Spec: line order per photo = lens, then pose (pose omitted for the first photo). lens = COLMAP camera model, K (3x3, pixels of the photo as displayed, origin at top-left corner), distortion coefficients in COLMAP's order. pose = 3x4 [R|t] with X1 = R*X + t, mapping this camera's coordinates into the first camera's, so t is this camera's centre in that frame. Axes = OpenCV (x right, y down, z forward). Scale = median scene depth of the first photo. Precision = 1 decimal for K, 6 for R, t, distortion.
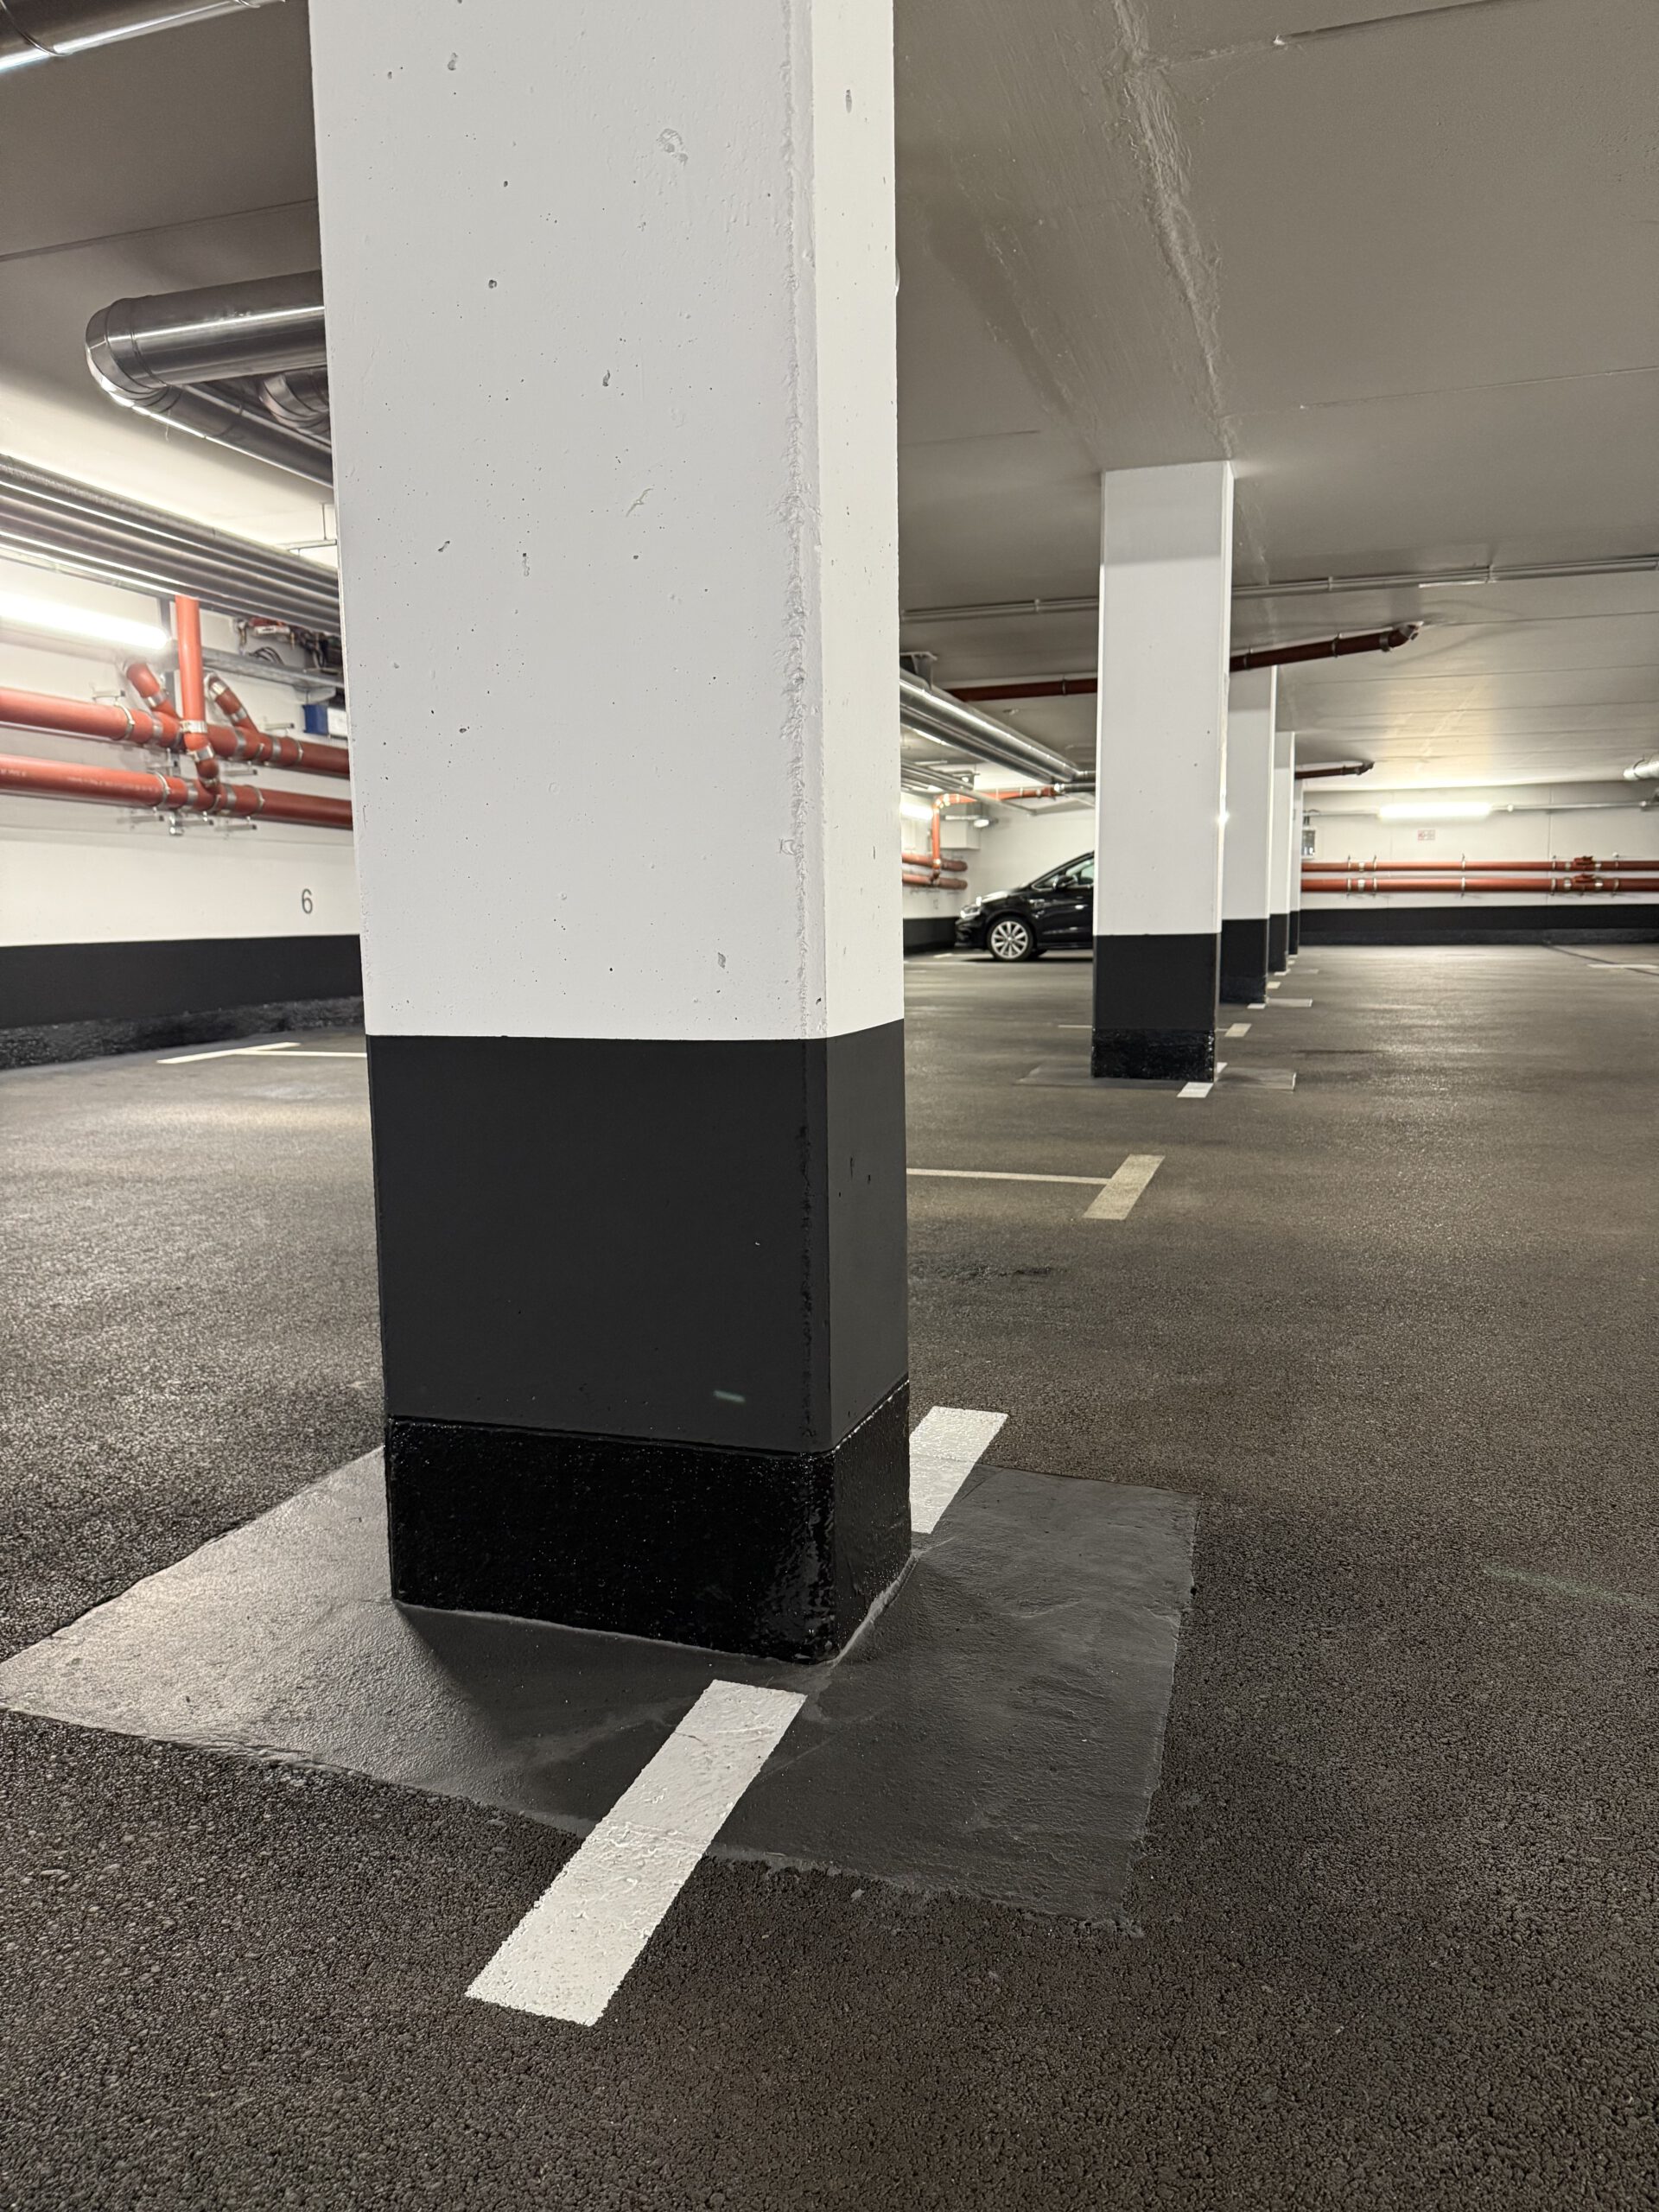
lens RADIAL K [[1538.6, 0, 829.5], [0, 1538.6, 1106.0], [0, 0, 1]] dist [0.148588, -0.000647]
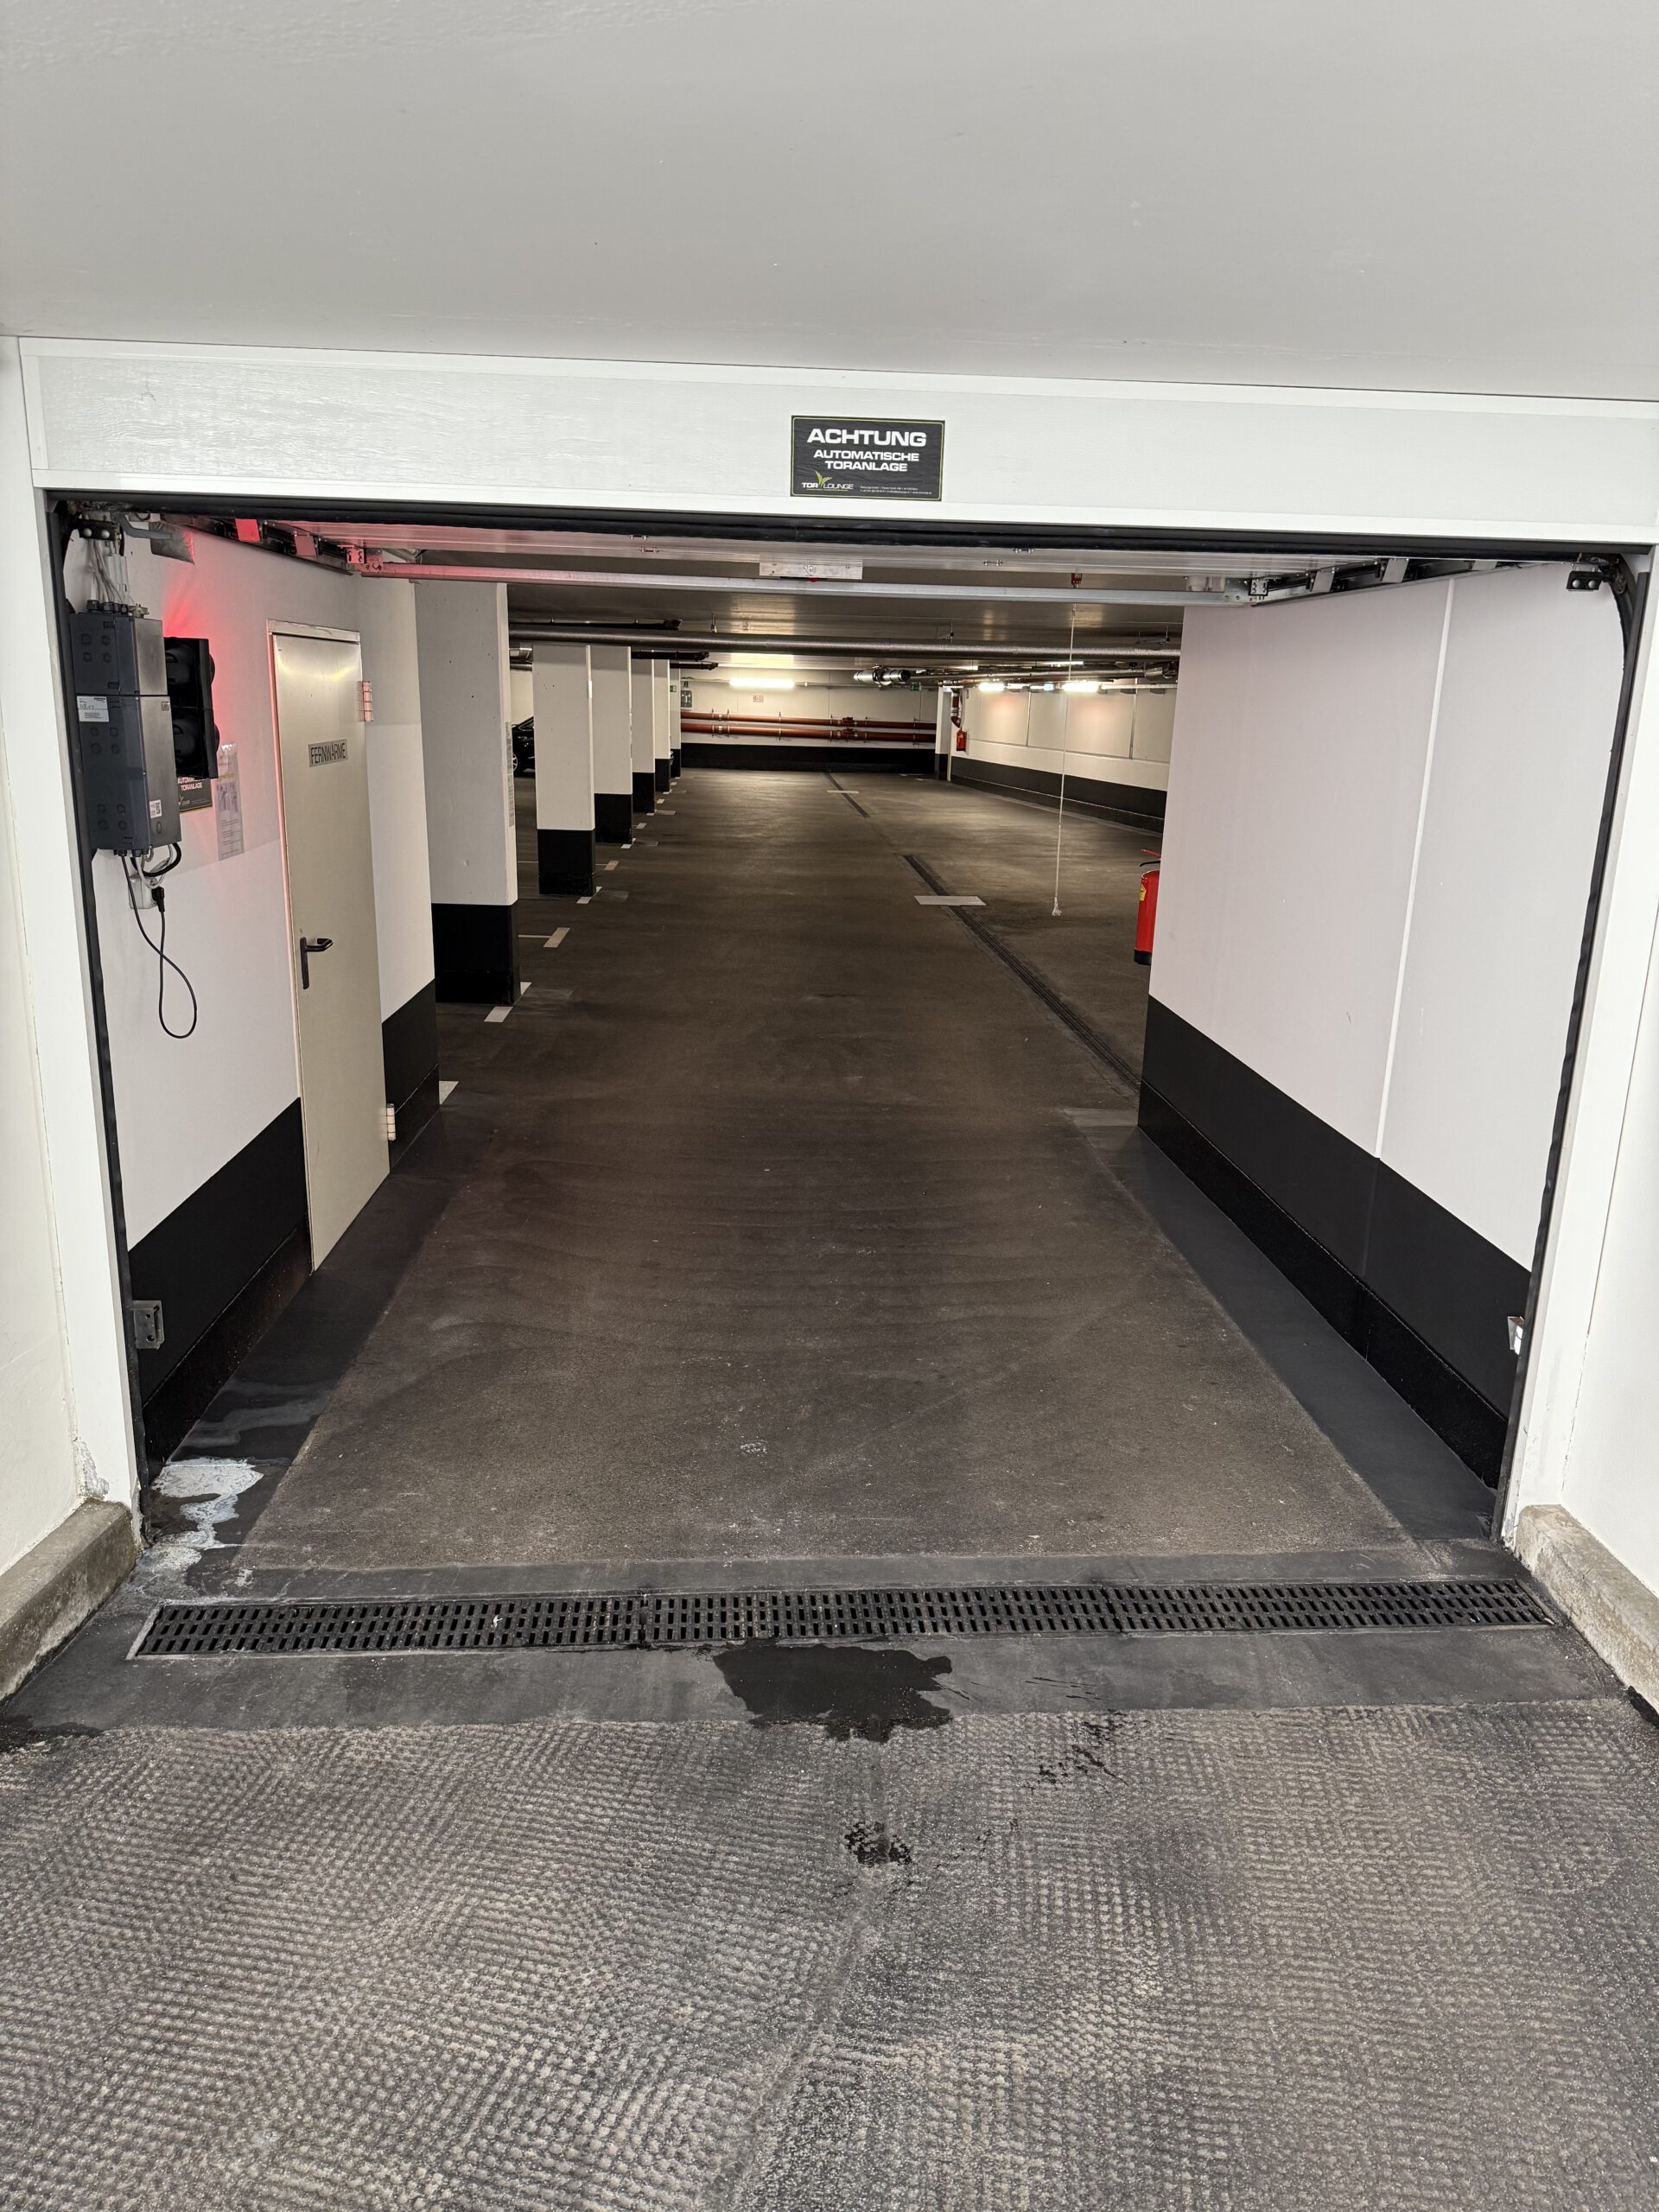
lens RADIAL K [[1538.6, 0, 829.5], [0, 1538.6, 1106.0], [0, 0, 1]] dist [0.148588, -0.000647]
pose [[0.934198, -0.050614, 0.353146, -0.134942], [0.002025, 0.990621, 0.136622, 0.021944], [-0.356749, -0.126917, 0.925539, -0.556077]]
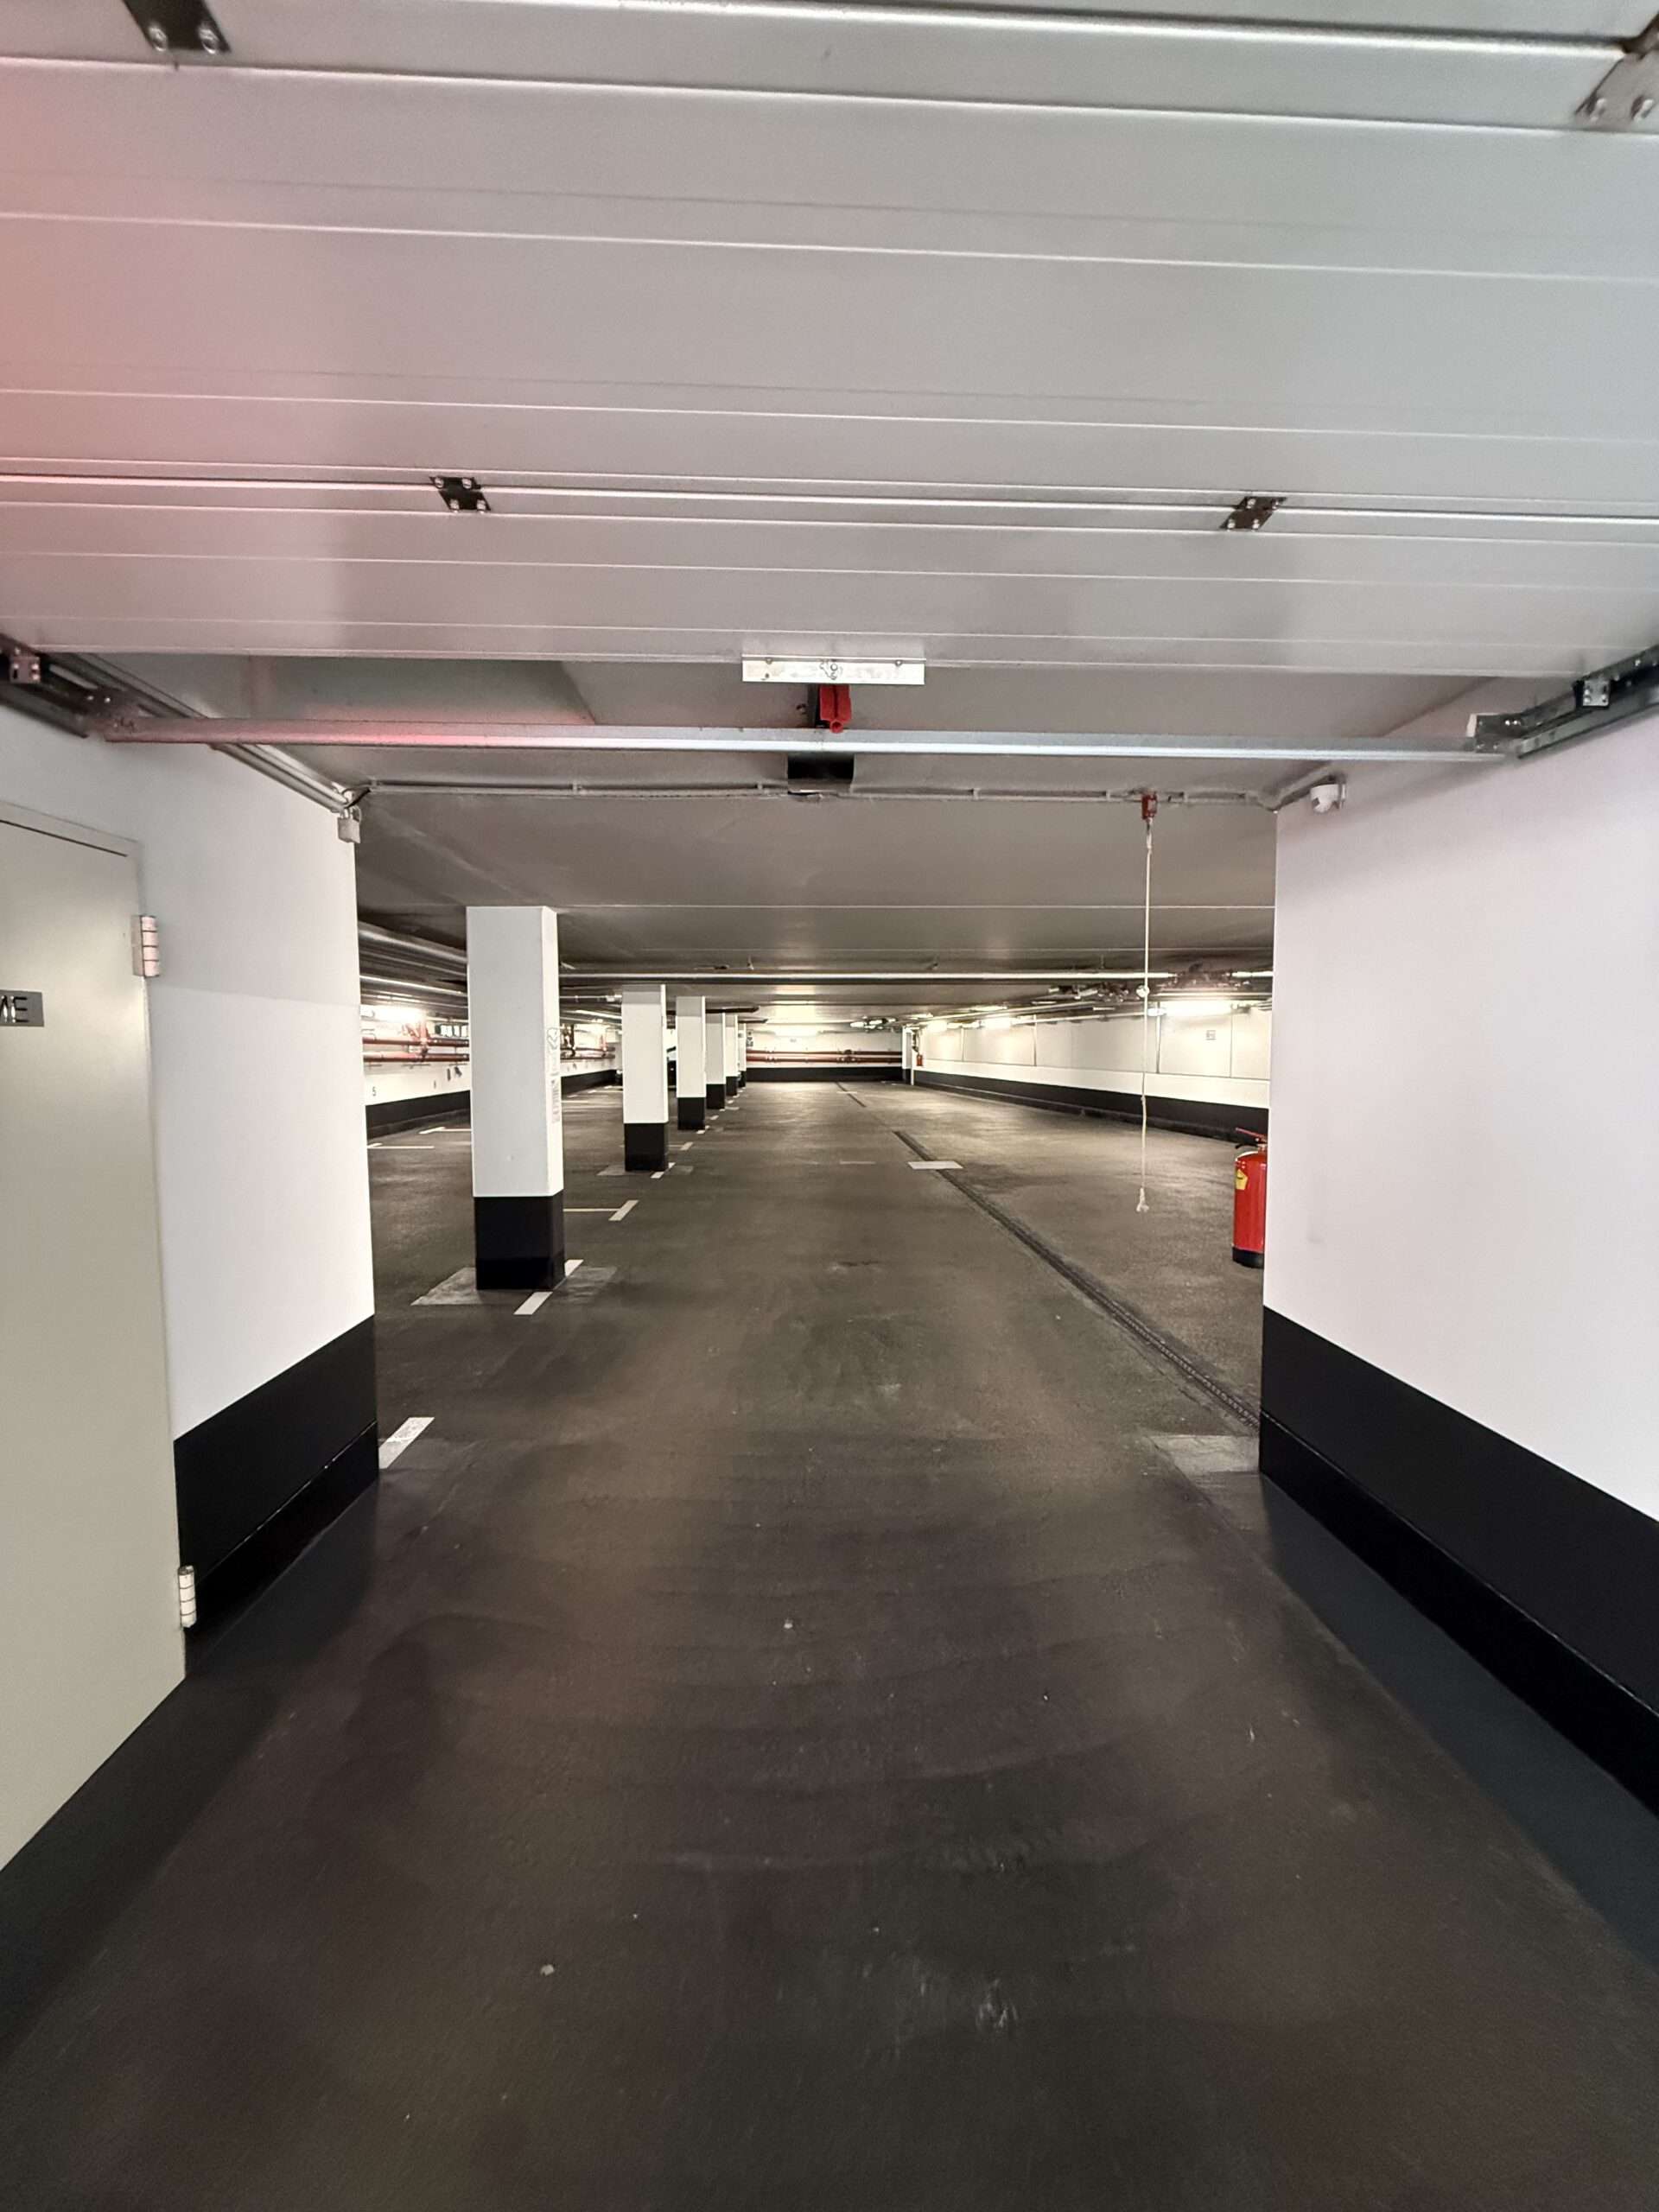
lens RADIAL K [[886.9, 0, 829.5], [0, 886.9, 1106.0], [0, 0, 1]] dist [0.000216, 0.000014]
pose [[0.937078, -0.012002, 0.348915, -0.082131], [0.032142, 0.998130, -0.051990, 0.015929], [-0.347638, 0.059933, 0.935711, -0.408138]]
